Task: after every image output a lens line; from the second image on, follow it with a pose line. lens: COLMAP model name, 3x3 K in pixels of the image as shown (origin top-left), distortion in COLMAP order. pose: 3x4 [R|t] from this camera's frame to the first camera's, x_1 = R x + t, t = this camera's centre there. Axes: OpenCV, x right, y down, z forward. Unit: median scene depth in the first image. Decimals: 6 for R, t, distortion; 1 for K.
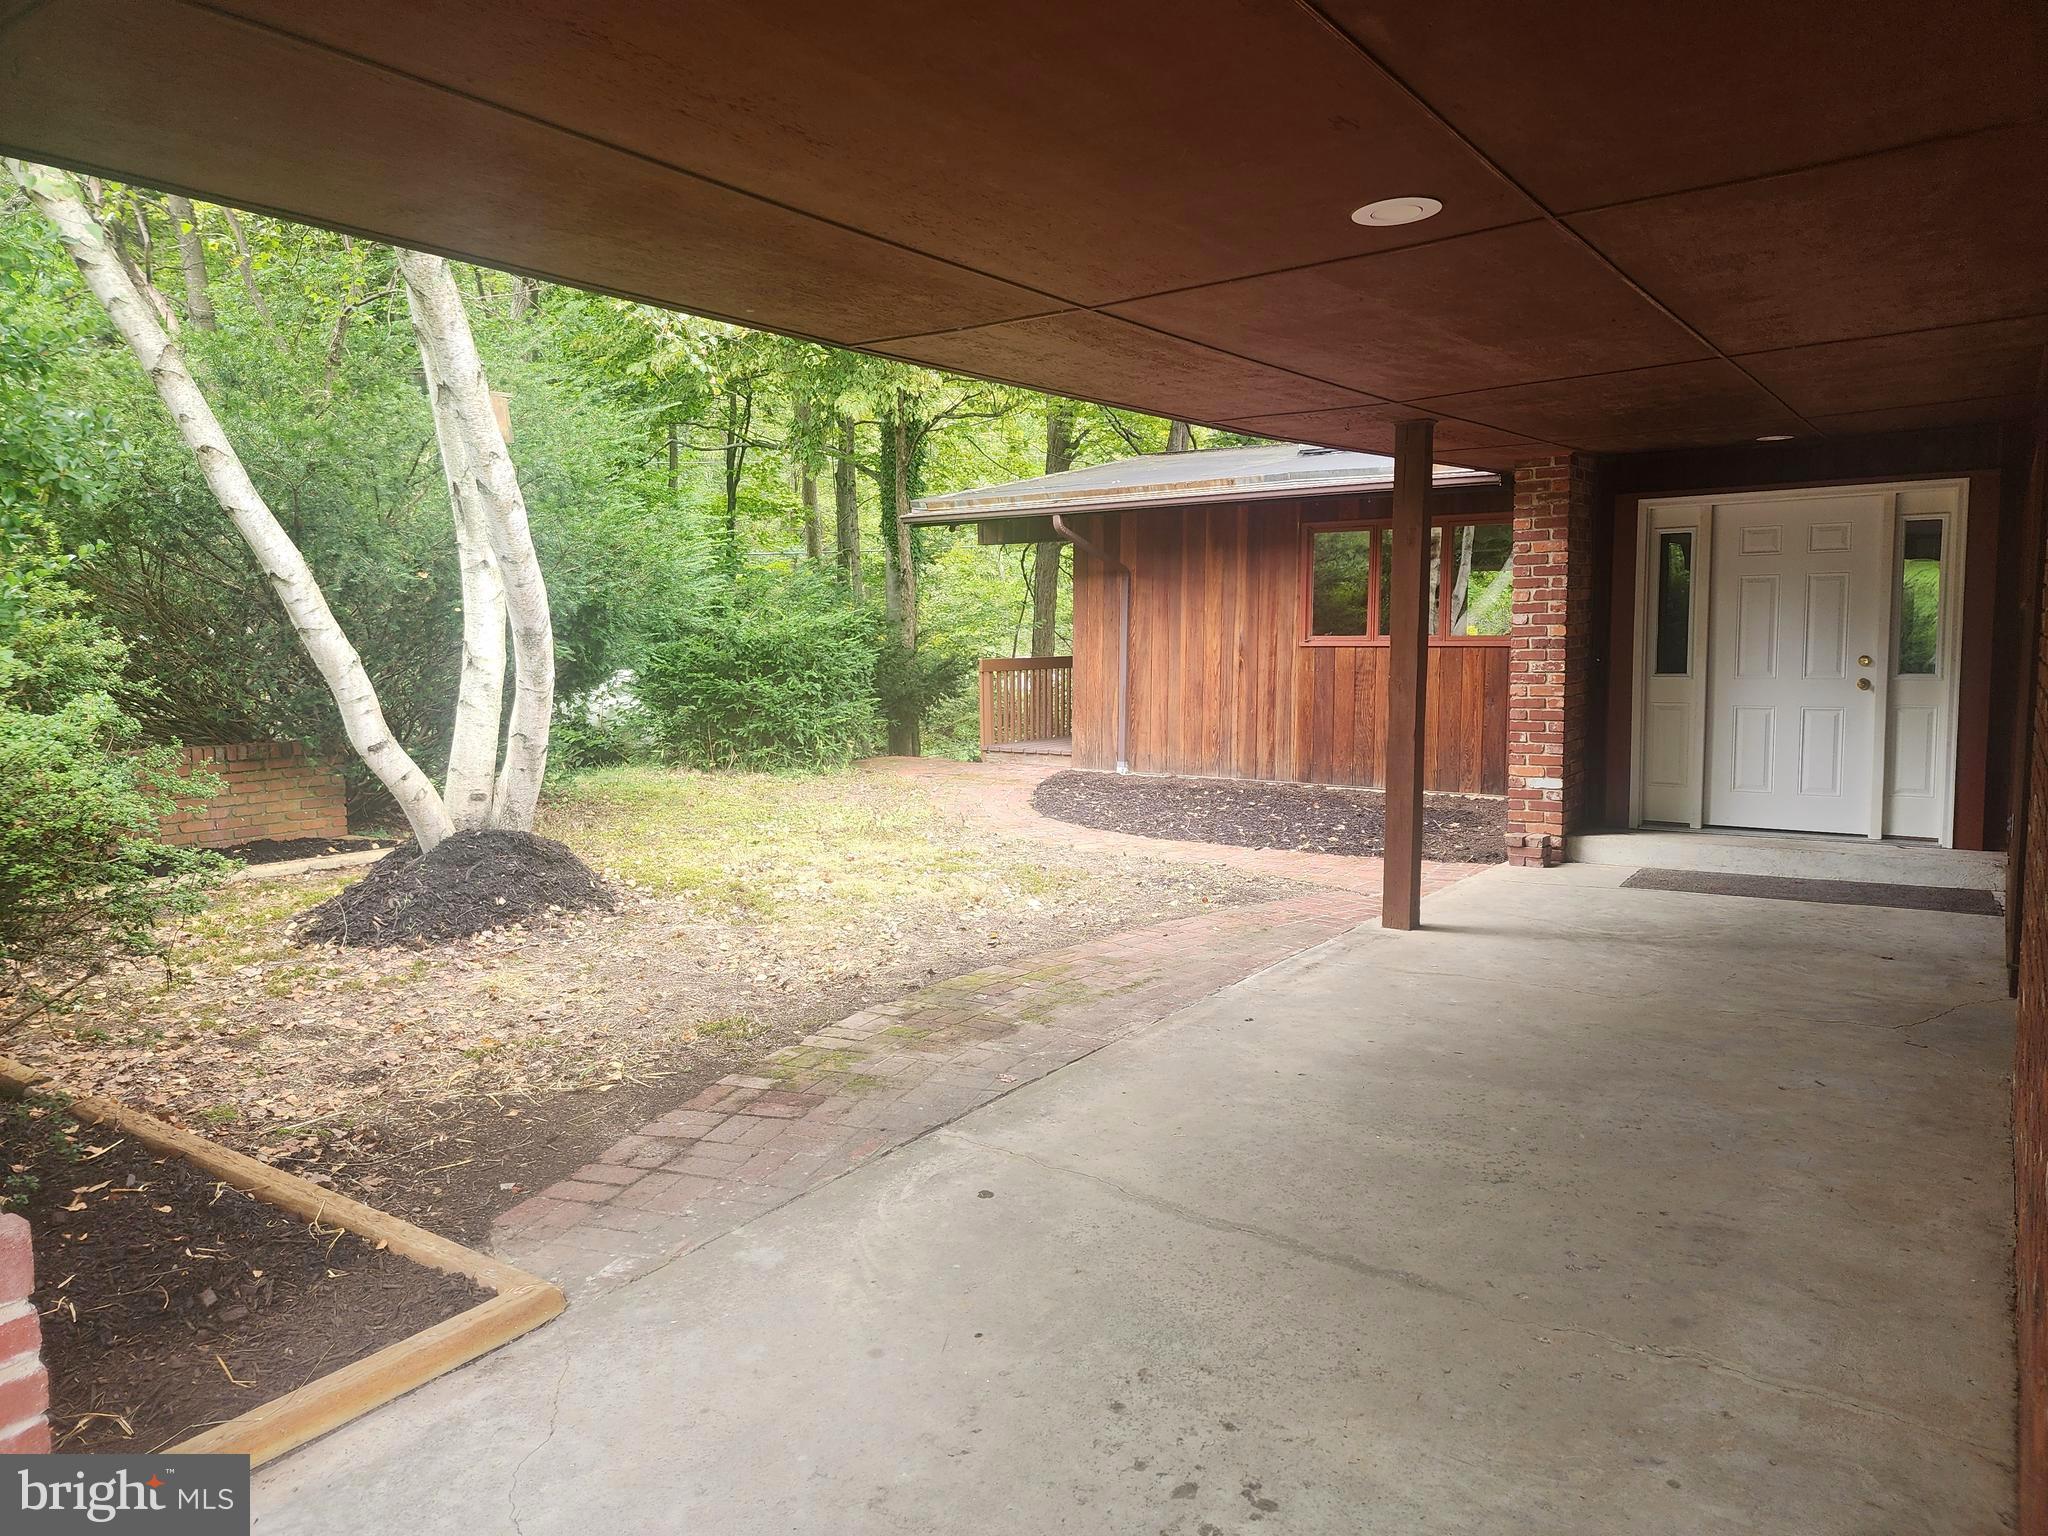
lens RADIAL K [[1359.0, 0, 1024.0], [0, 1359.0, 768.0], [0, 0, 1]] dist [0.112894, -0.111240]
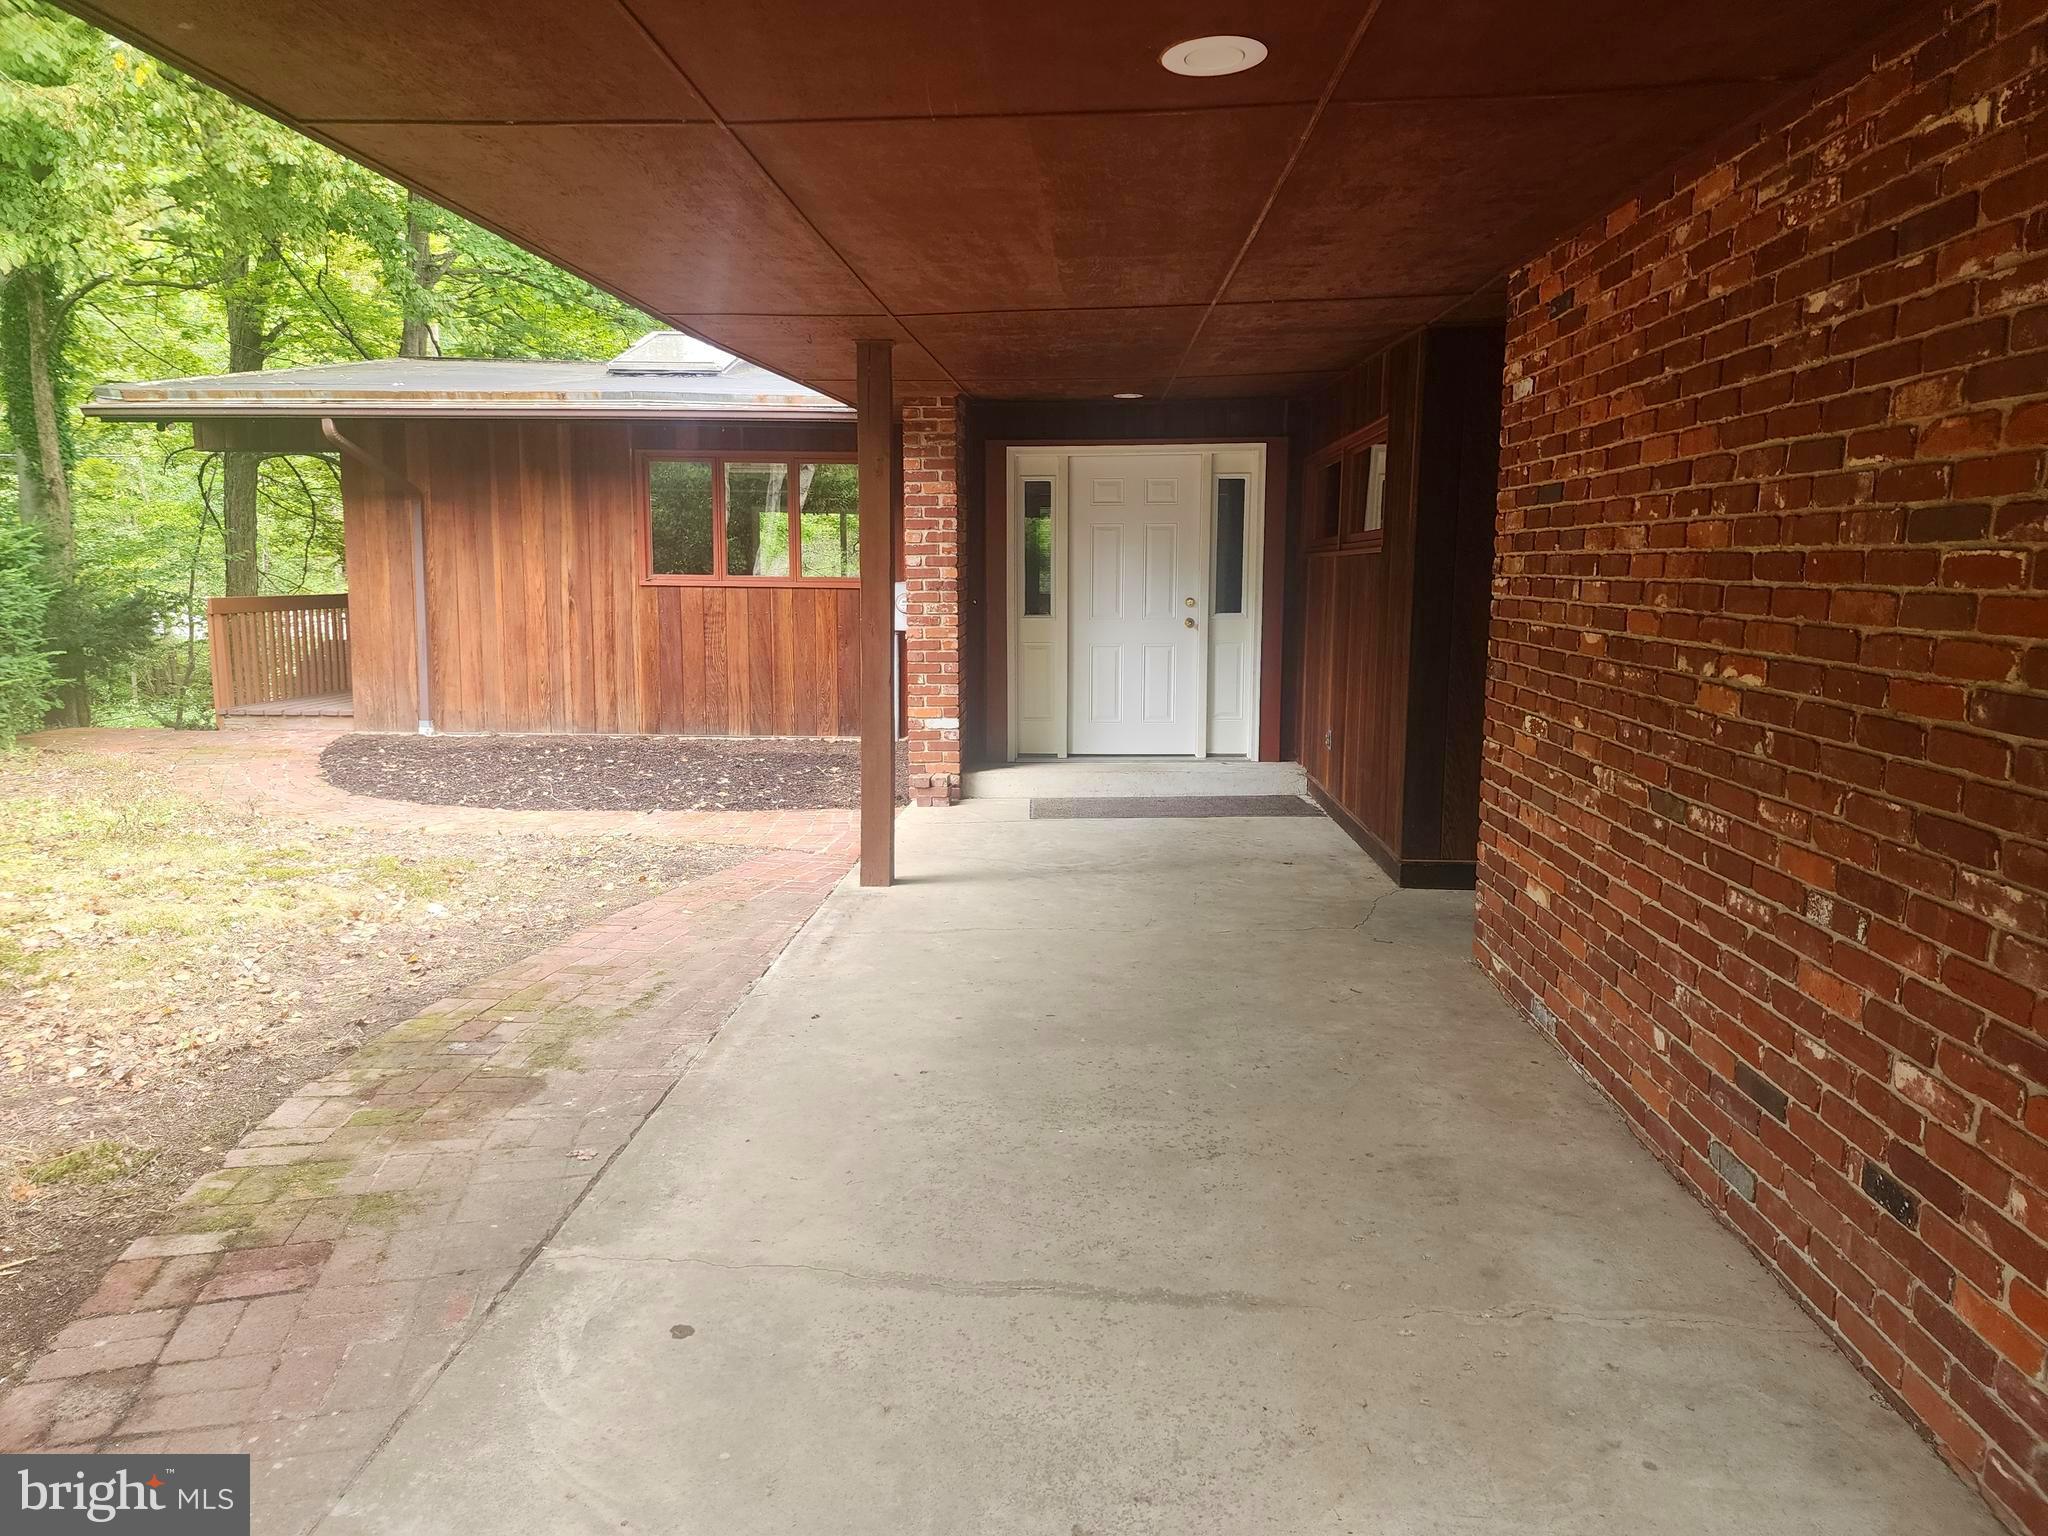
lens RADIAL K [[1359.0, 0, 1024.0], [0, 1359.0, 768.0], [0, 0, 1]] dist [0.112894, -0.111240]
pose [[0.850480, -0.068132, 0.521576, -0.098232], [0.045829, 0.997403, 0.055560, -0.009472], [-0.524007, -0.023349, 0.851394, 0.115158]]
